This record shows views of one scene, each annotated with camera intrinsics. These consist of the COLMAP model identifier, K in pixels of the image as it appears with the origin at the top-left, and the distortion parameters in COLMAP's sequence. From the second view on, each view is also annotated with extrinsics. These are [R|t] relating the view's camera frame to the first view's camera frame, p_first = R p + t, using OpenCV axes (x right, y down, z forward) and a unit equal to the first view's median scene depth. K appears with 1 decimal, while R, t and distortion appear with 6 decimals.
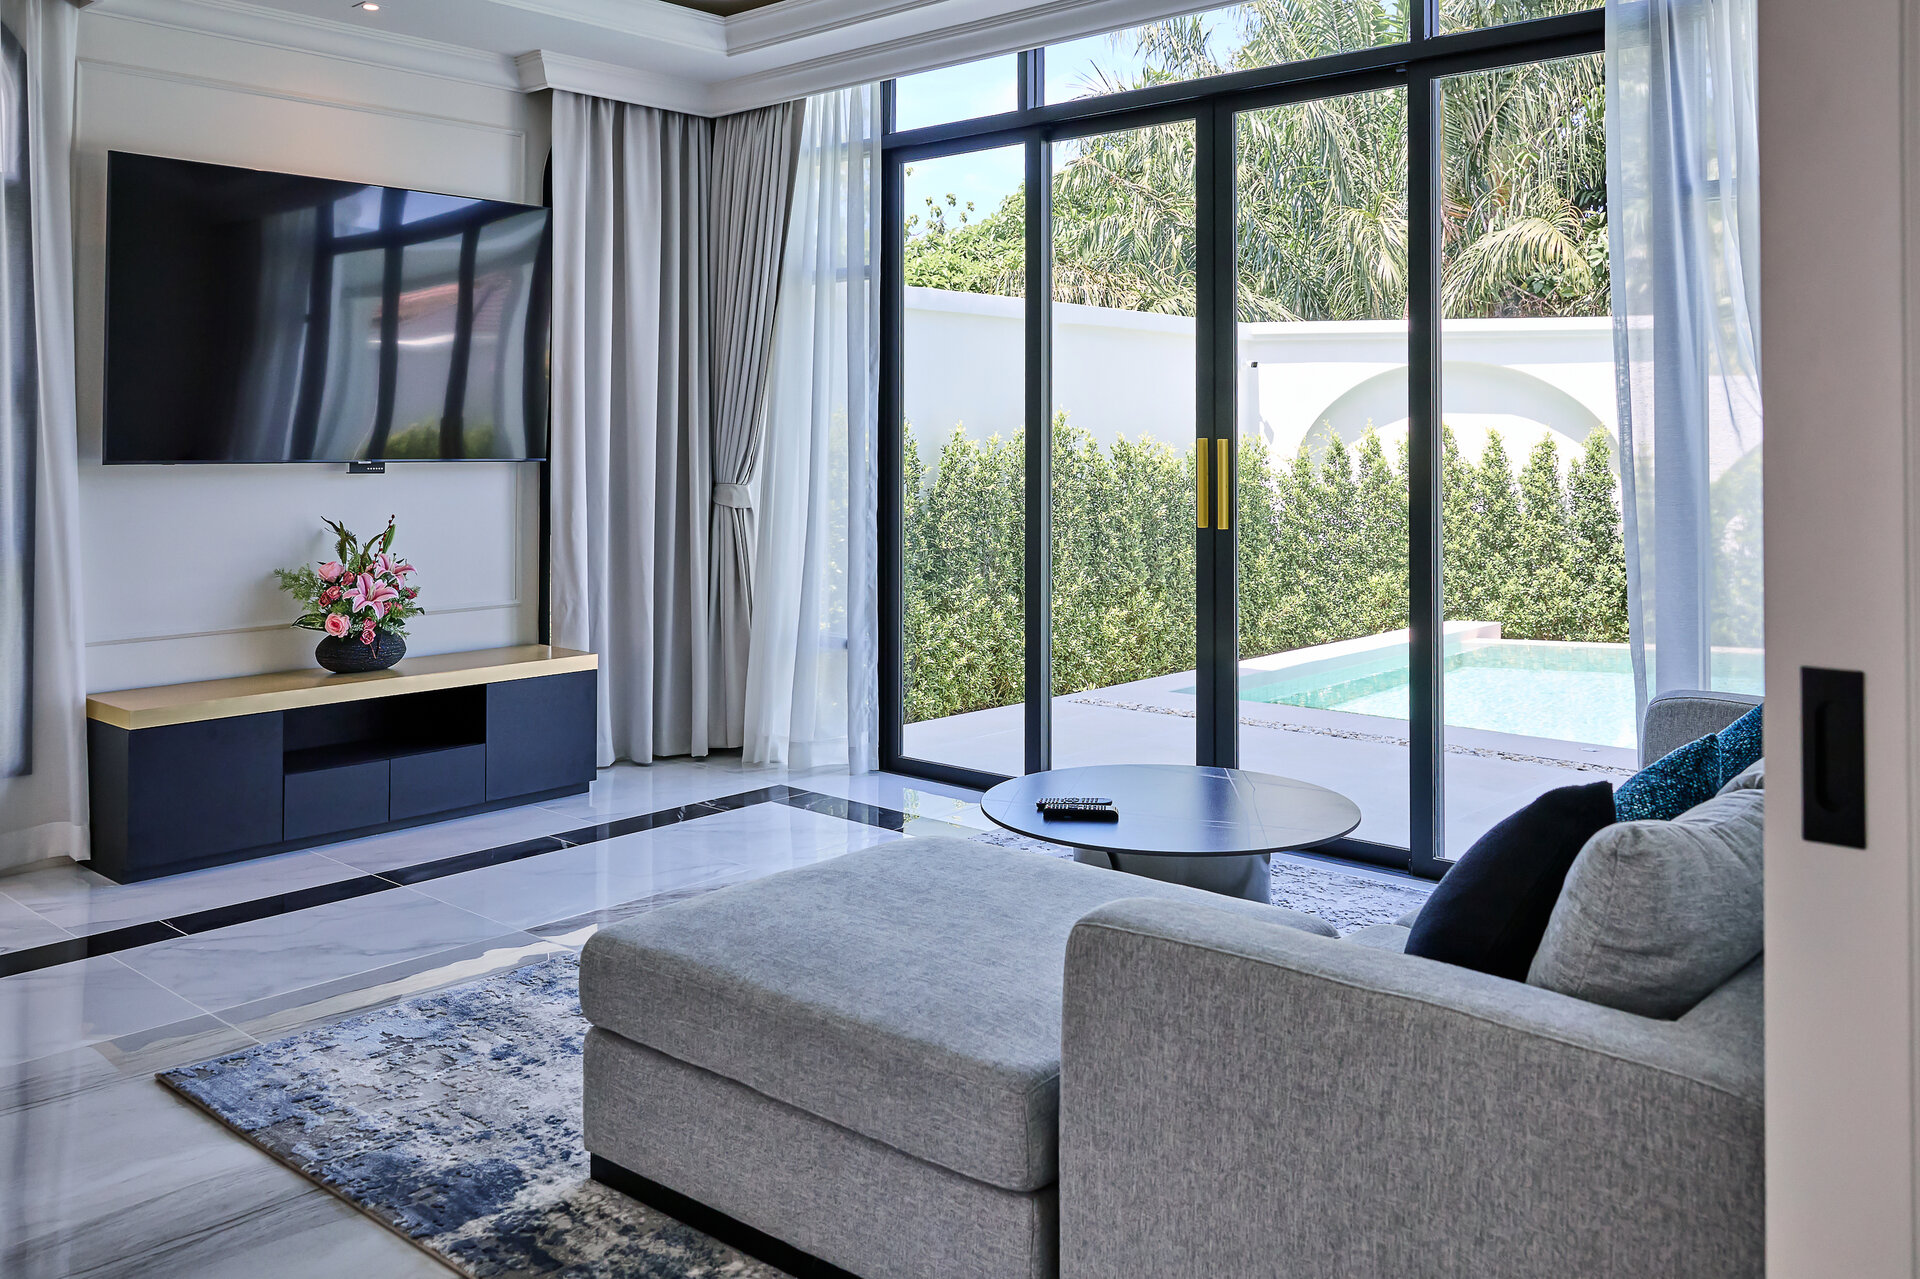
lens RADIAL K [[1573.4, 0, 937.2], [0, 1573.4, 398.6], [0, 0, 1]] dist [0.008910, -0.007014]
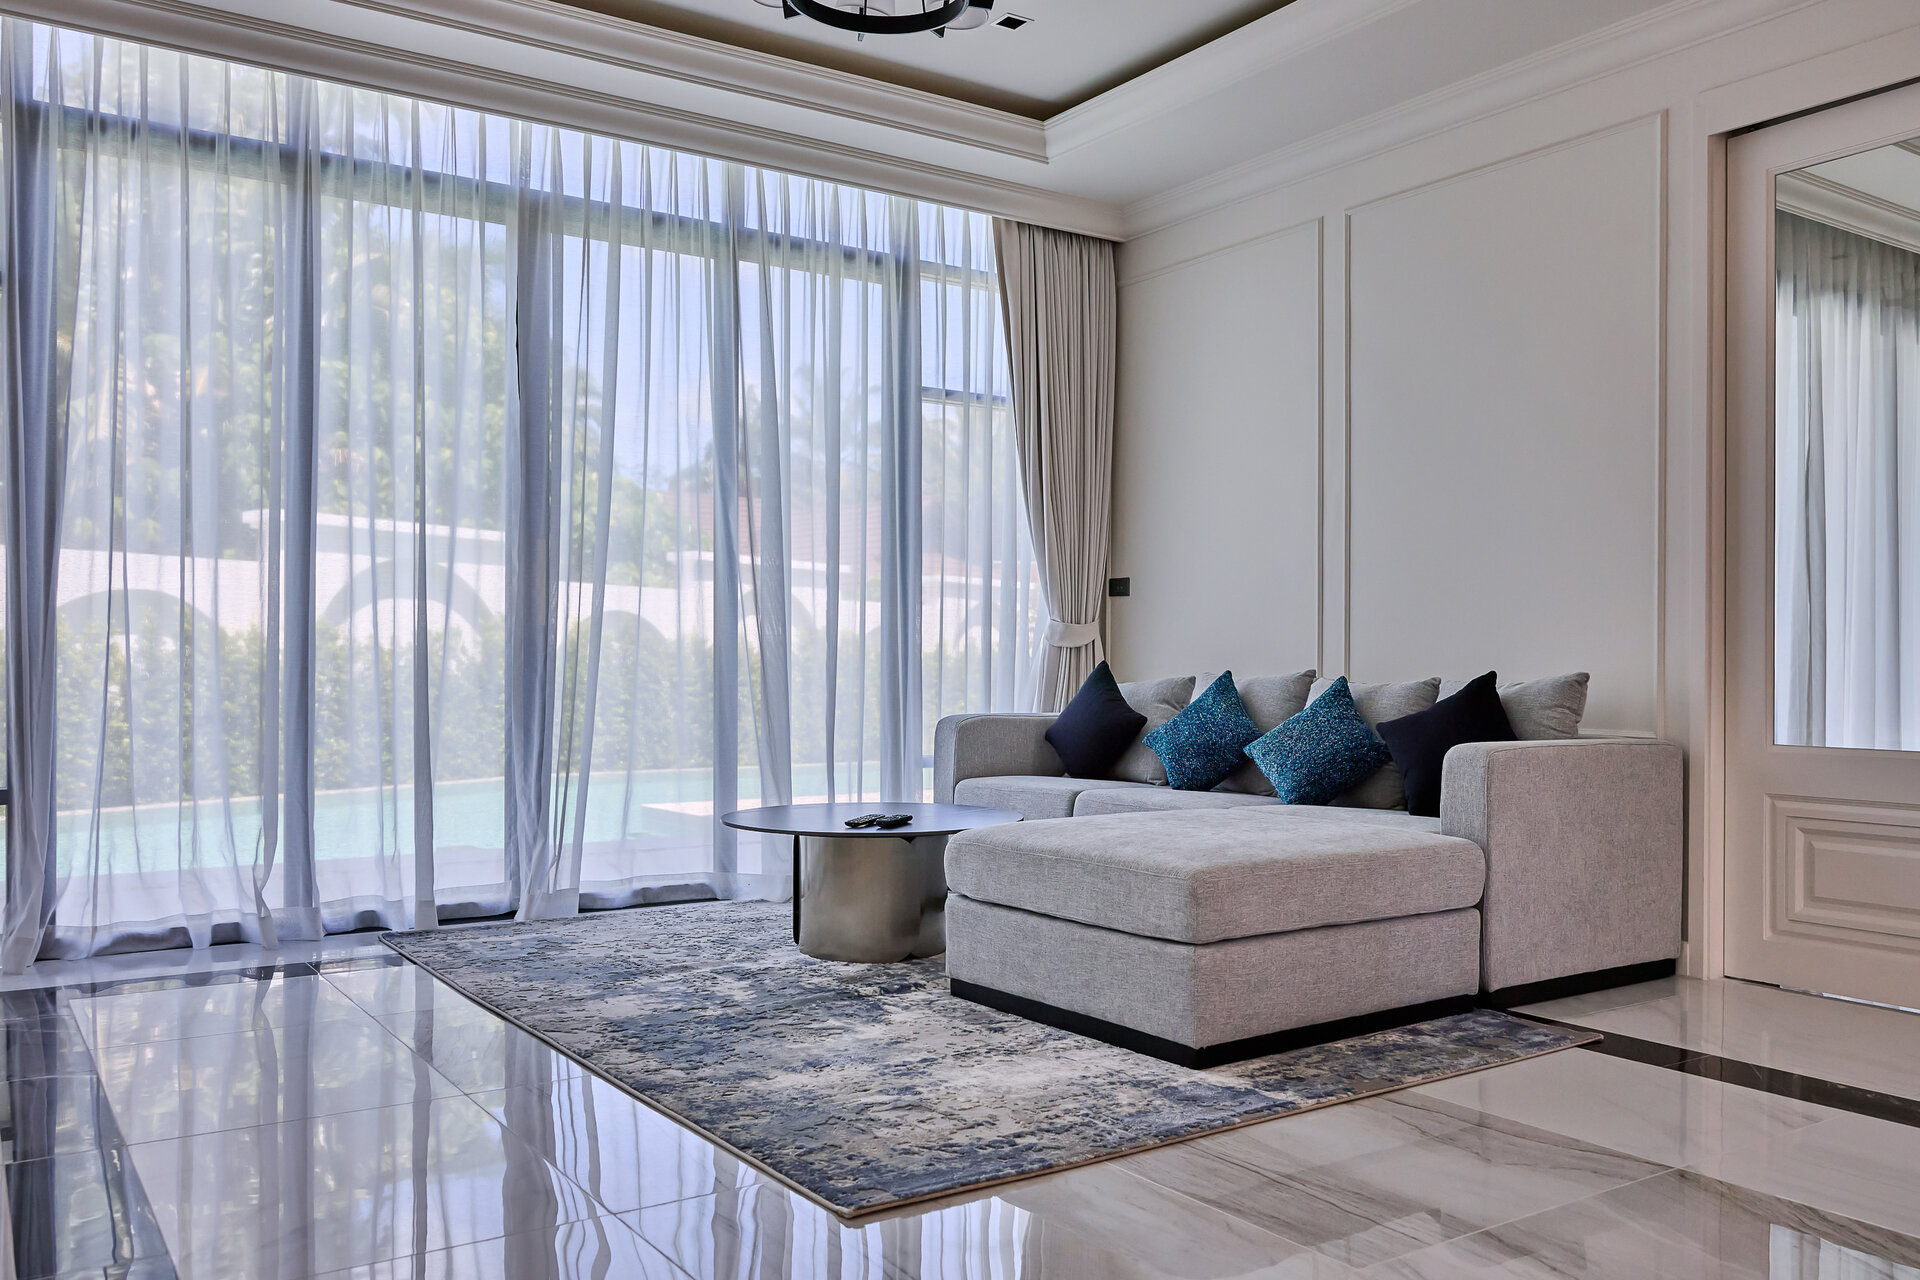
lens RADIAL K [[1535.1, 0, 967.1], [0, 1535.1, 662.9], [0, 0, 1]] dist [0.003083, -0.001971]
pose [[0.241735, -0.002099, 0.970340, -1.299157], [-0.026933, 0.999598, 0.008872, 0.159787], [-0.969968, -0.028279, 0.241581, 0.822622]]
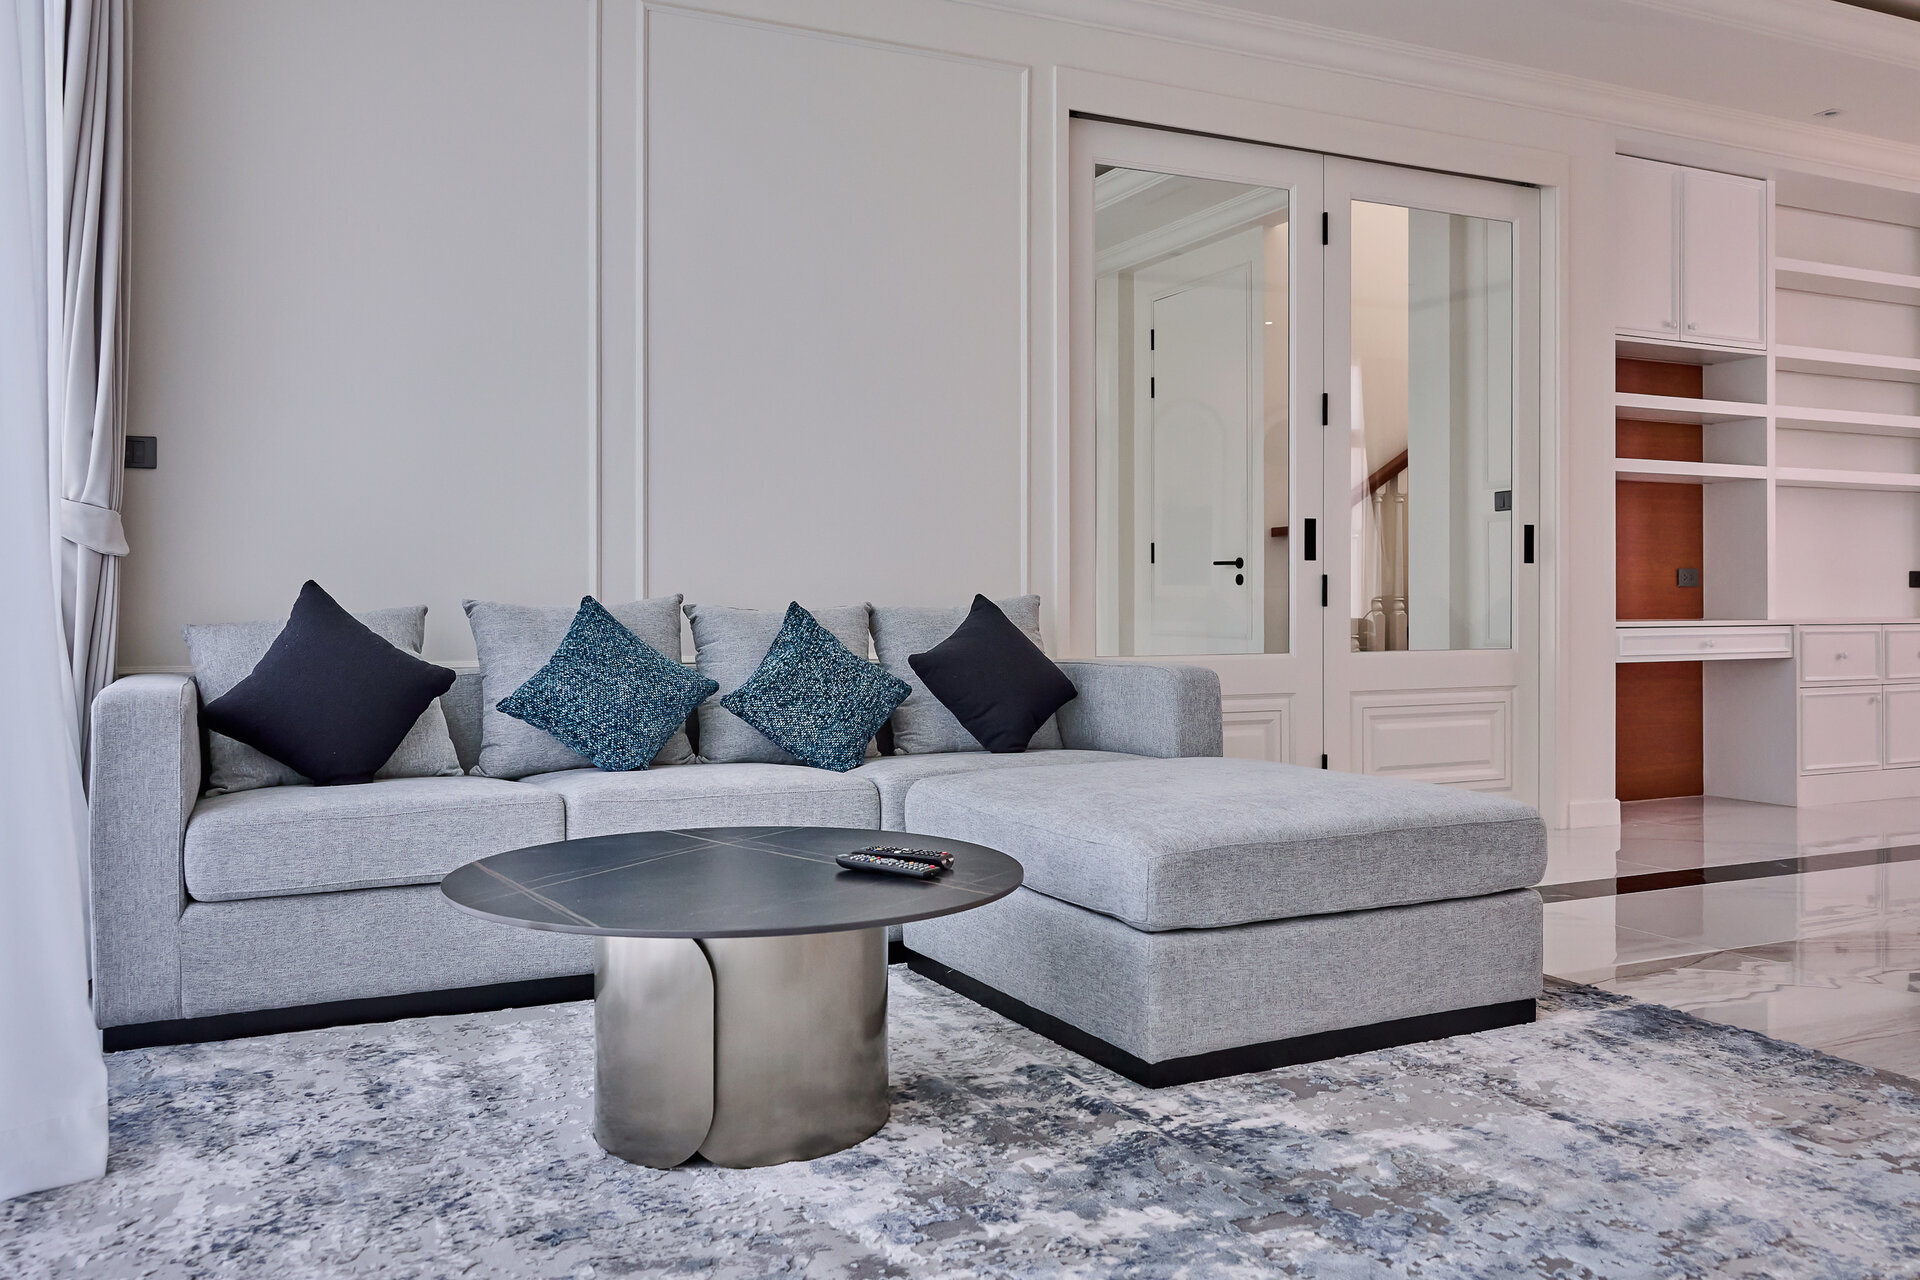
lens RADIAL K [[1535.4, 0, 960.0], [0, 1535.4, 597.6], [0, 0, 1]] dist [0.001944, -0.005848]
pose [[-0.924306, -0.001177, 0.381651, -0.238019], [-0.010814, 0.999675, -0.023107, 0.203271], [-0.381500, -0.025485, -0.924018, 2.003939]]
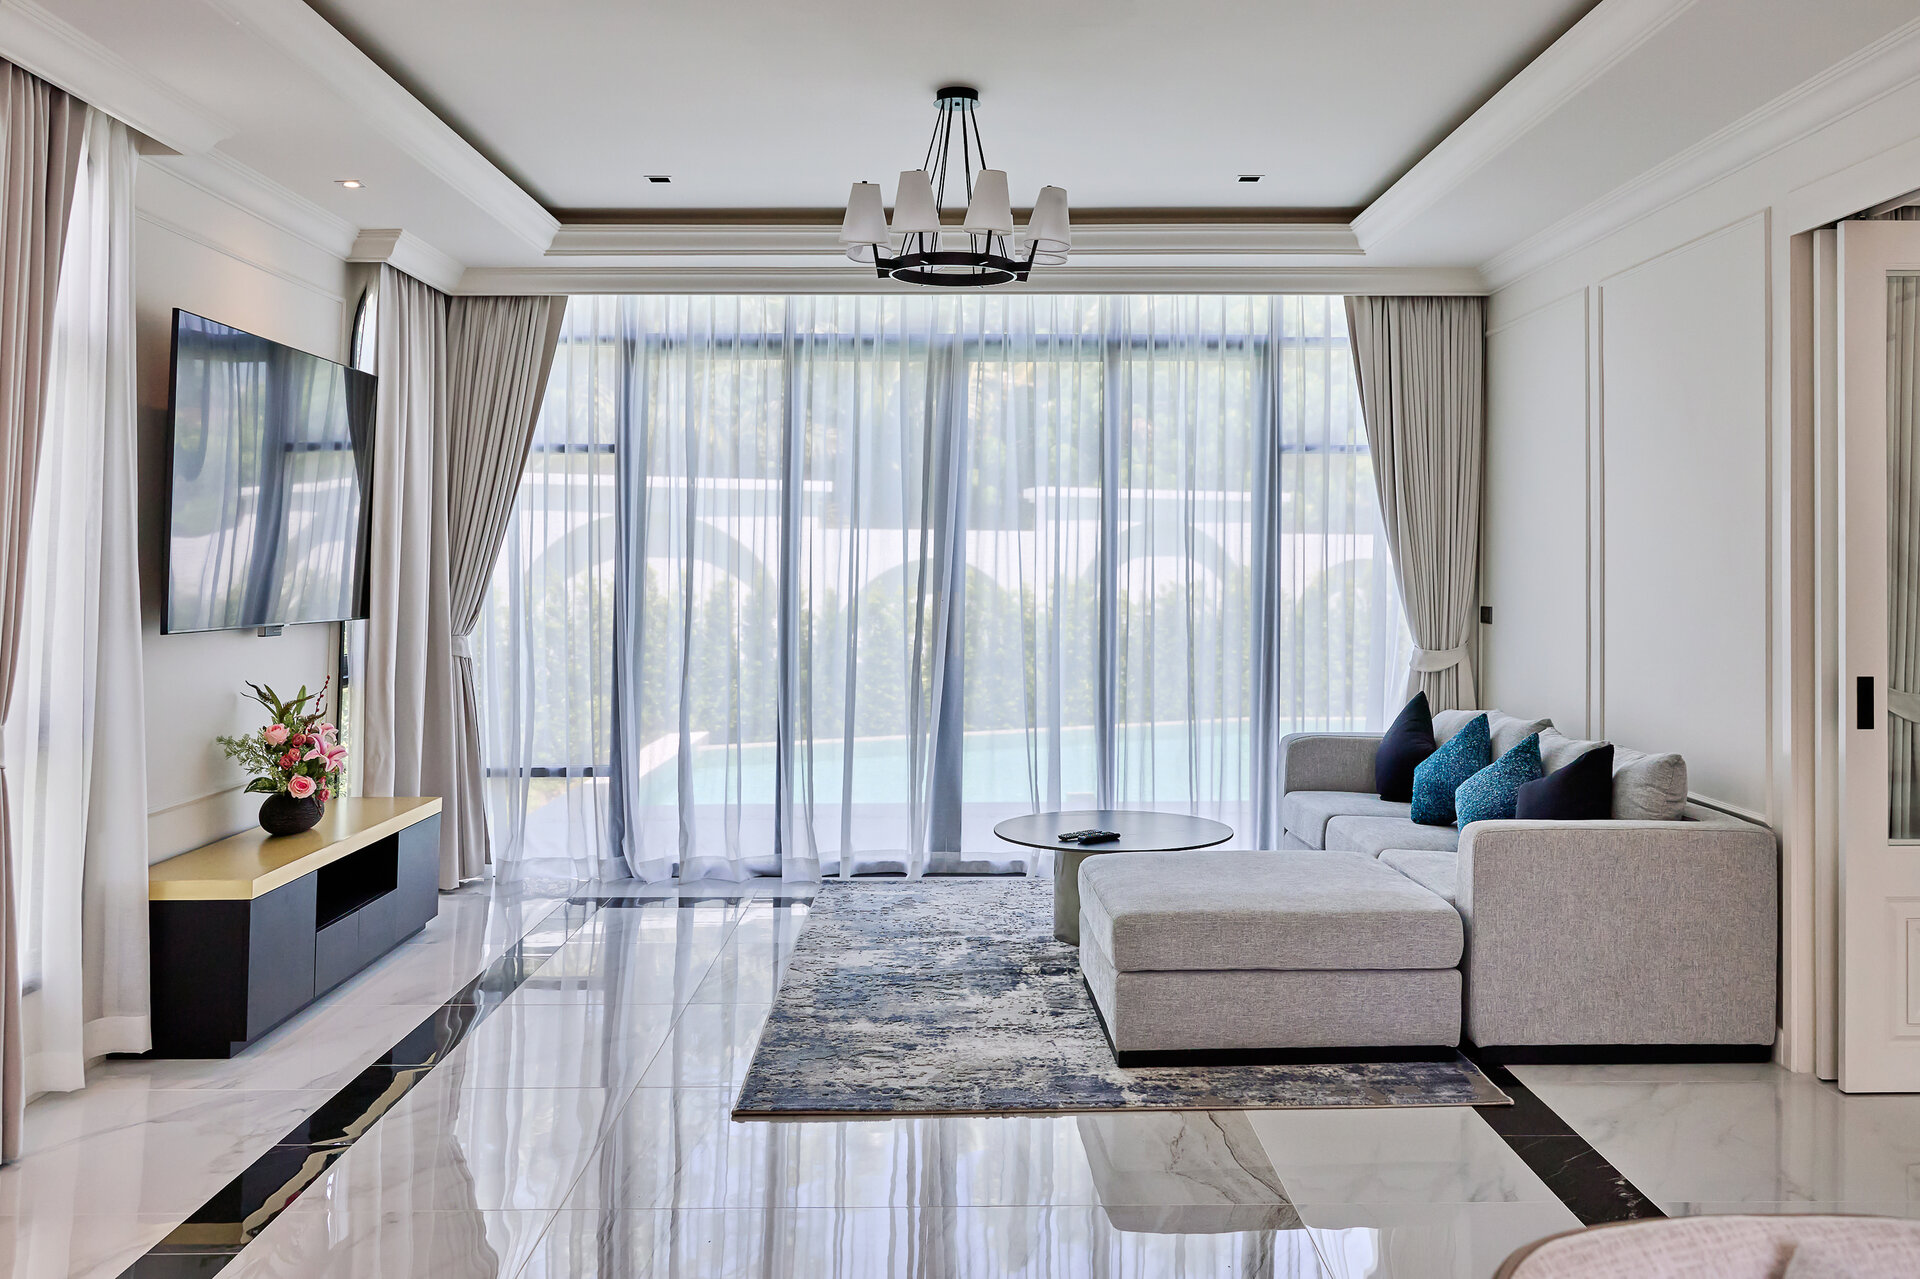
lens RADIAL K [[1567.2, 0, 1013.8], [0, 1567.2, 485.4], [0, 0, 1]] dist [0.002917, -0.007859]
pose [[0.731590, 0.033305, 0.680931, -1.291159], [-0.014270, 0.999335, -0.033546, -0.039669], [-0.681596, 0.014825, 0.731579, -0.093133]]
